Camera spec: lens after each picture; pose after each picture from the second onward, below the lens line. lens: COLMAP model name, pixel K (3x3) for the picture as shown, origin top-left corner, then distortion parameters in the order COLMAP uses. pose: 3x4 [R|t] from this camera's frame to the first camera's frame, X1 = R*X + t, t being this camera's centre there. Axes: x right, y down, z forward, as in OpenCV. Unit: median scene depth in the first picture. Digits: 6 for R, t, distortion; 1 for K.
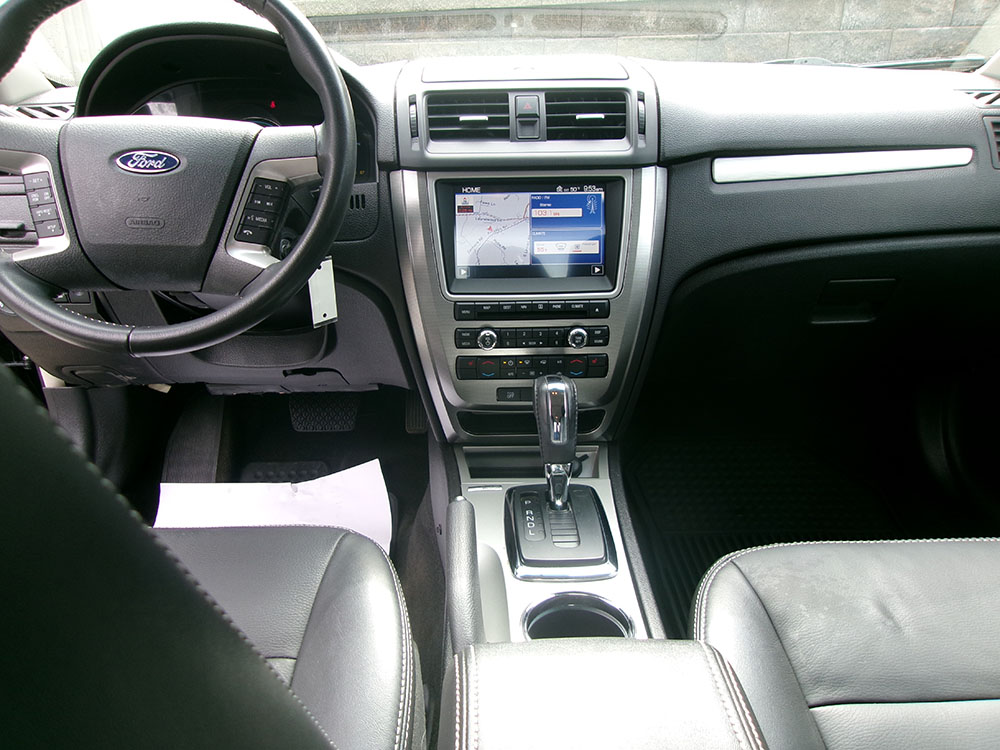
lens RADIAL K [[788.4, 0, 499.7], [0, 788.4, 370.0], [0, 0, 1]] dist [0.004215, 0.033898]
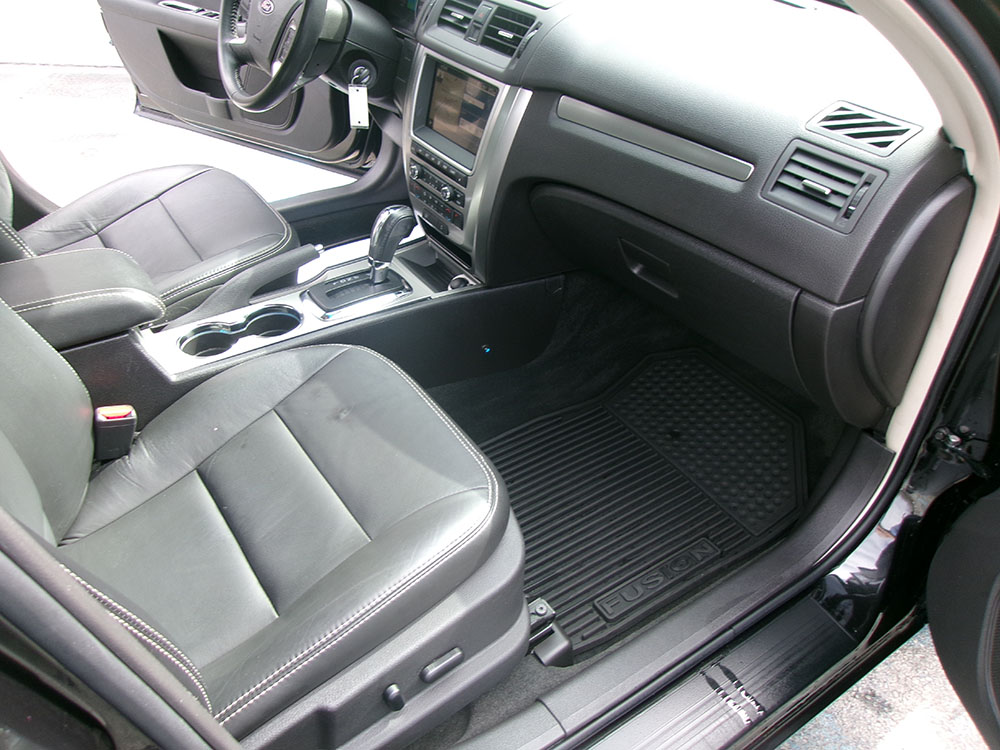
lens RADIAL K [[782.2, 0, 497.1], [0, 782.2, 374.8], [0, 0, 1]] dist [0.000325, 0.017795]
pose [[0.535186, 0.519262, -0.666290, 1.238054], [-0.318022, 0.854579, 0.410557, -0.364033], [0.782584, -0.007830, 0.622495, 0.196261]]
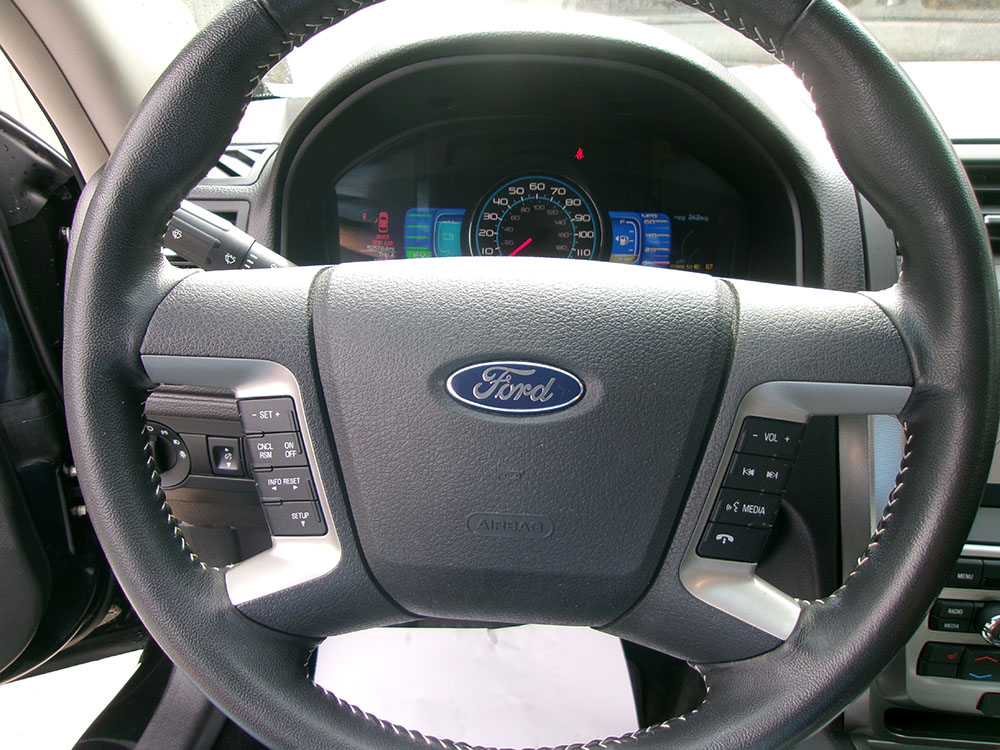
lens RADIAL K [[777.6, 0, 500.0], [0, 777.6, 375.0], [0, 0, 1]] dist [-0.051042, 0.111335]
pose [[0.998717, 0.017177, -0.047640, -0.341683], [-0.013313, 0.996684, 0.080272, -0.240667], [0.048861, -0.079535, 0.995634, 0.446479]]
